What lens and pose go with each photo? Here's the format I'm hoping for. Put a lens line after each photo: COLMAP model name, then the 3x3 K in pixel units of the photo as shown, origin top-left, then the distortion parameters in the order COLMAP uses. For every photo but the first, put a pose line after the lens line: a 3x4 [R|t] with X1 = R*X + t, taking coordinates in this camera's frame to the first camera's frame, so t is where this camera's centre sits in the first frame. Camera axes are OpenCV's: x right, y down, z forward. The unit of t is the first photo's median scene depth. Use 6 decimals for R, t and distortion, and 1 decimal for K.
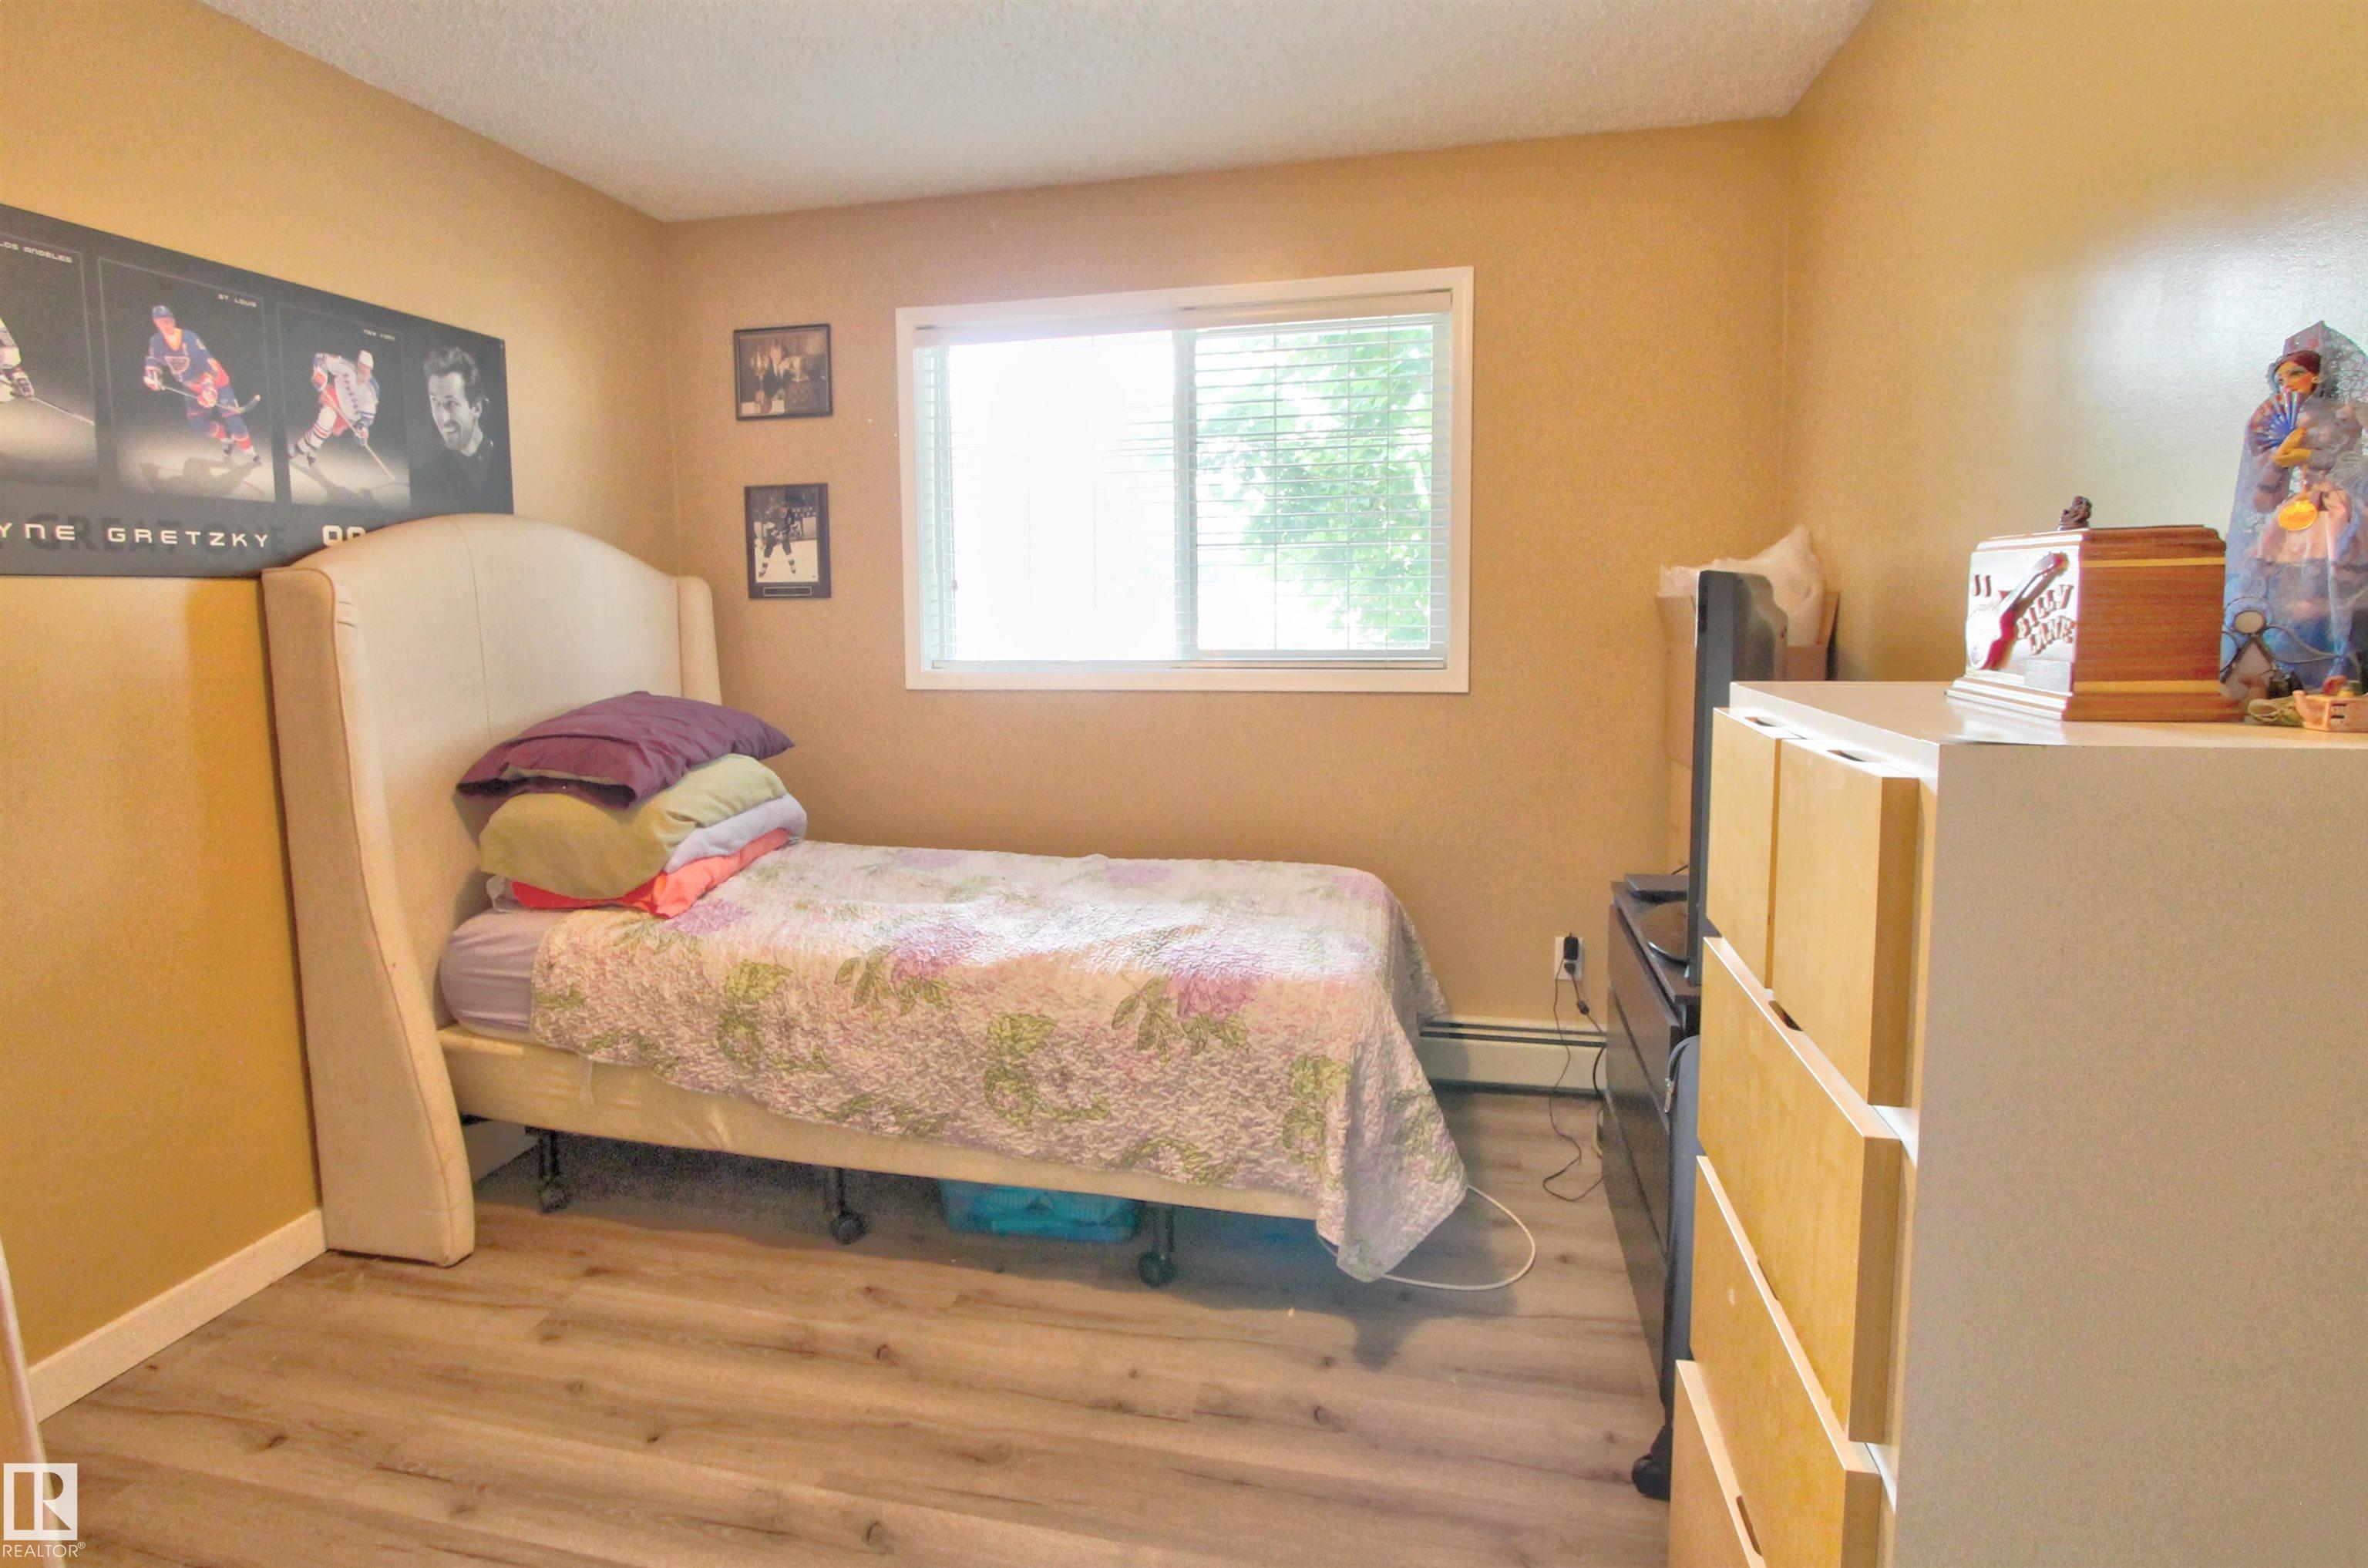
lens RADIAL K [[1137.9, 0, 1168.3], [0, 1137.9, 707.2], [0, 0, 1]] dist [-0.019789, 0.000208]
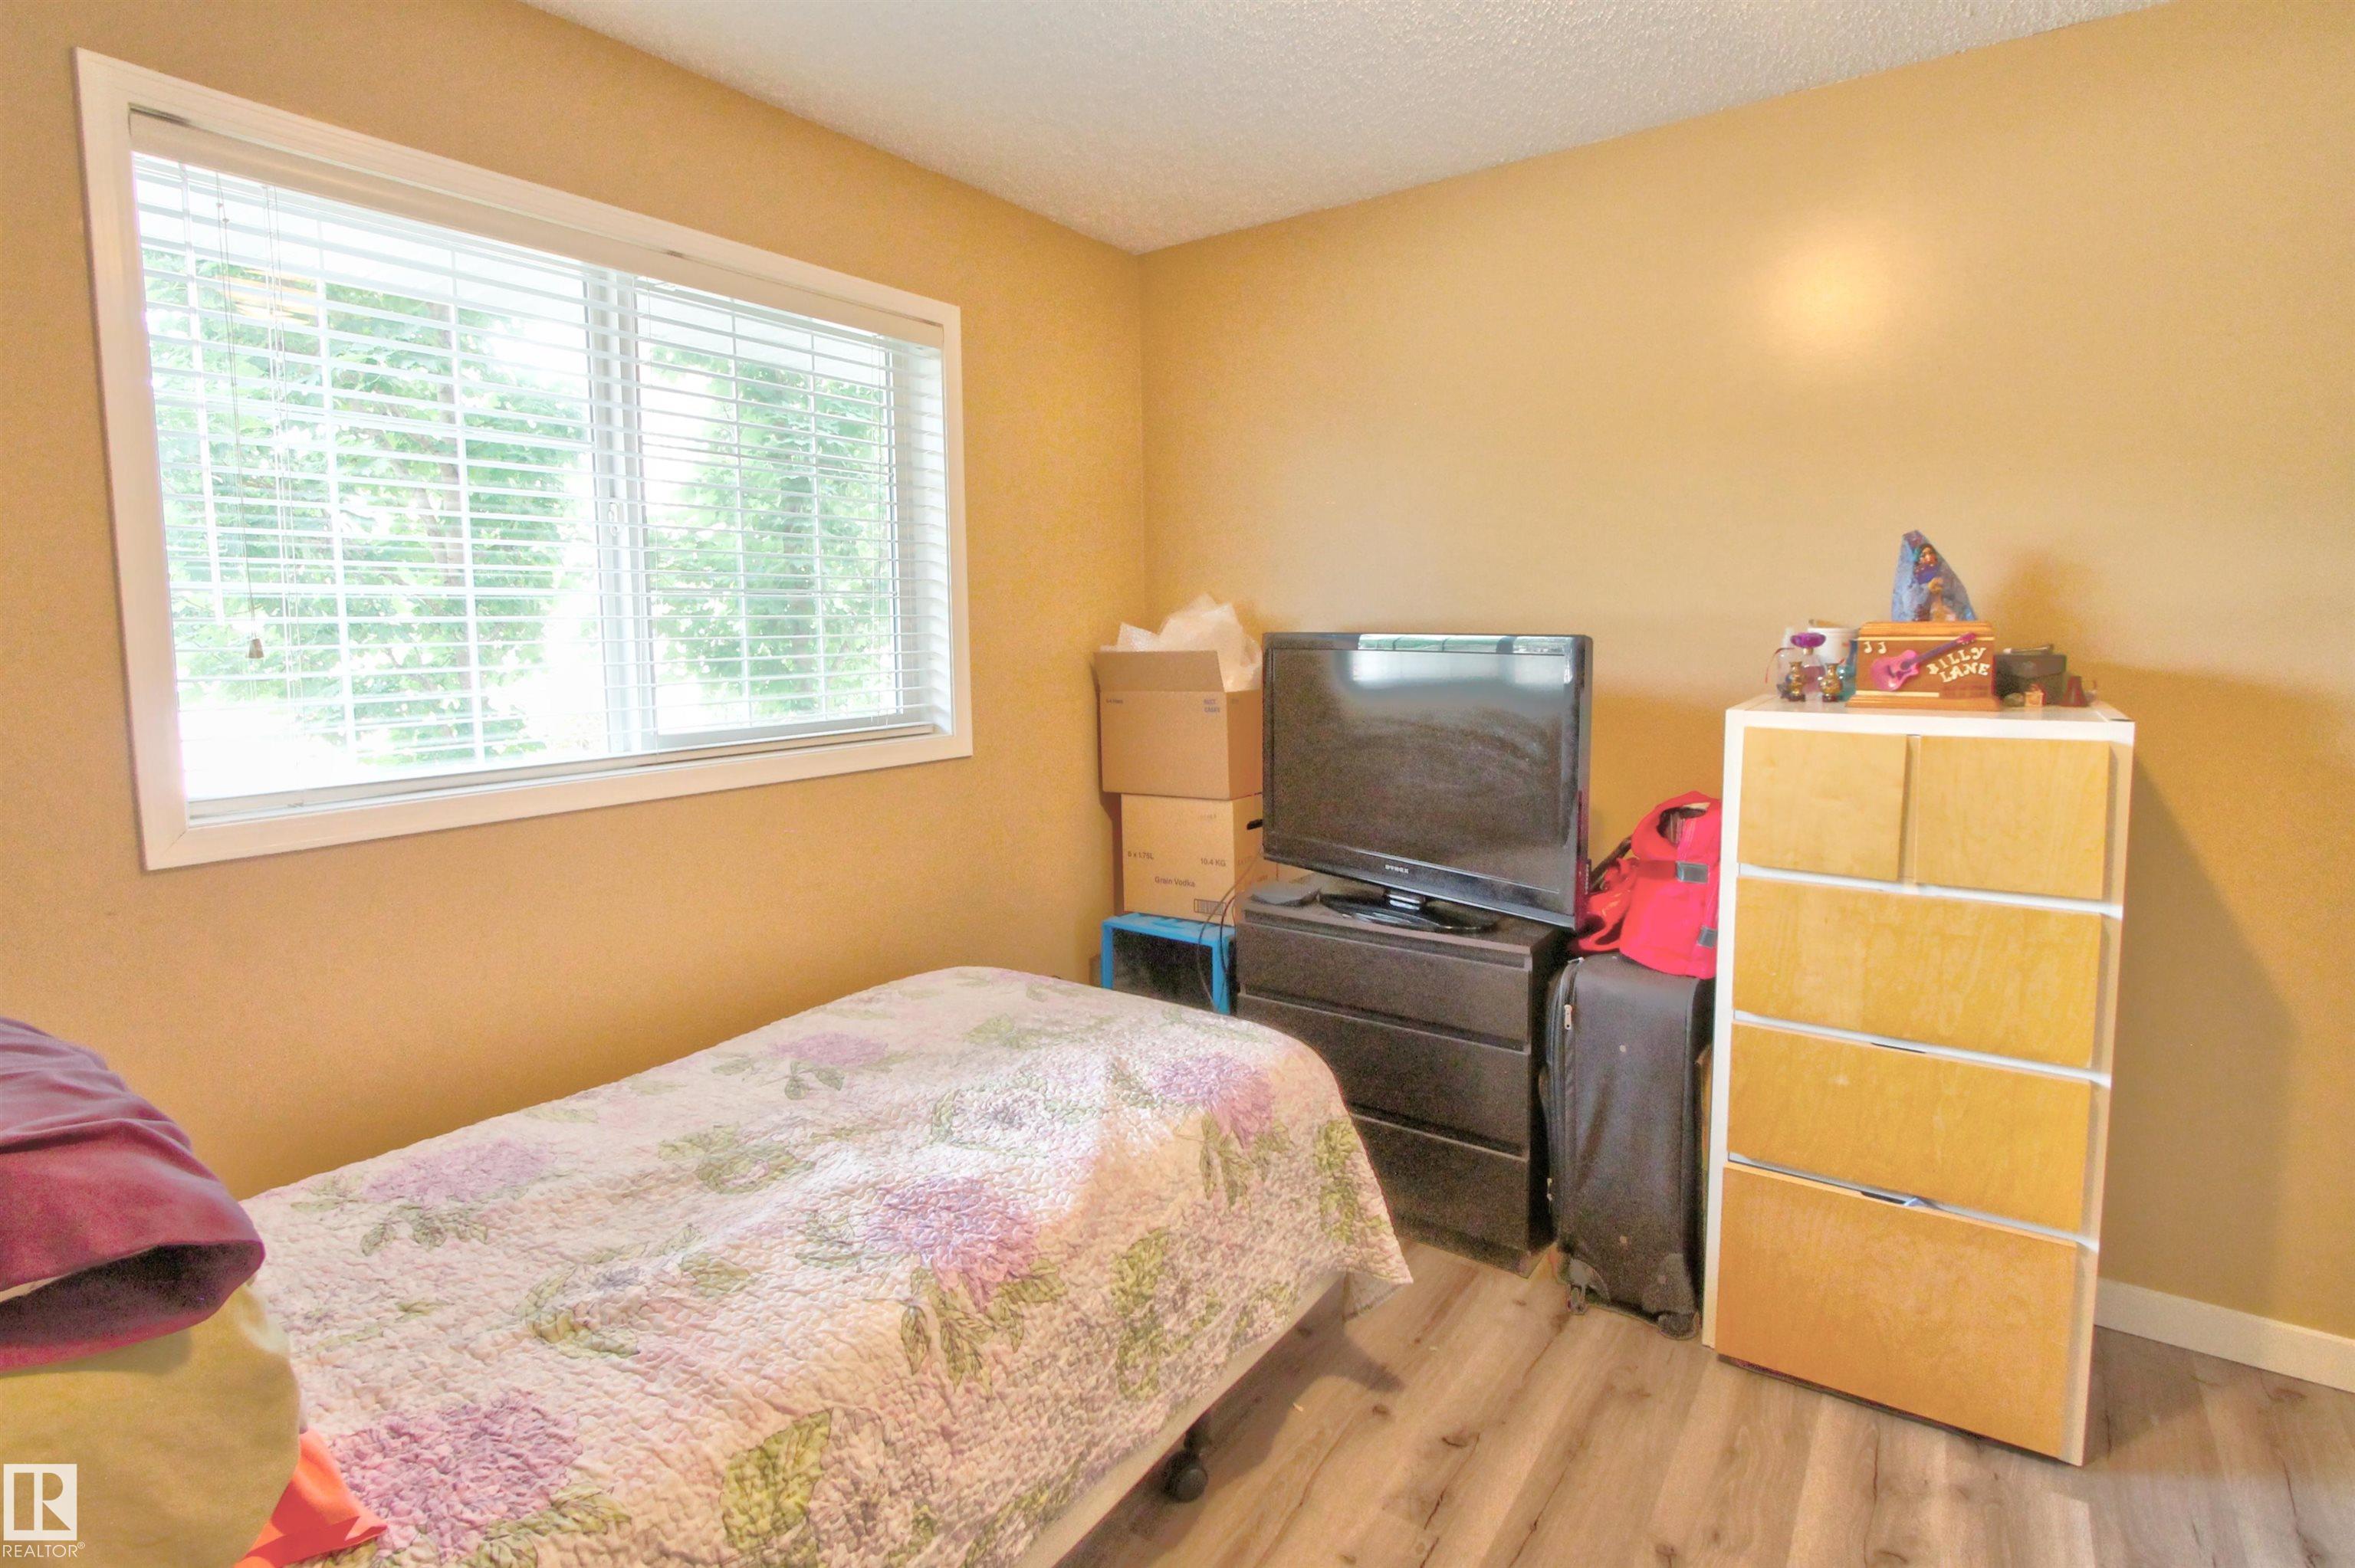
lens RADIAL K [[1127.3, 0, 1176.4], [0, 1127.3, 727.0], [0, 0, 1]] dist [0.000509, 0.000007]
pose [[0.389343, -0.072332, 0.918248, -0.764909], [0.091415, 0.995024, 0.039619, -0.084770], [-0.916545, 0.068517, 0.394018, 0.678443]]
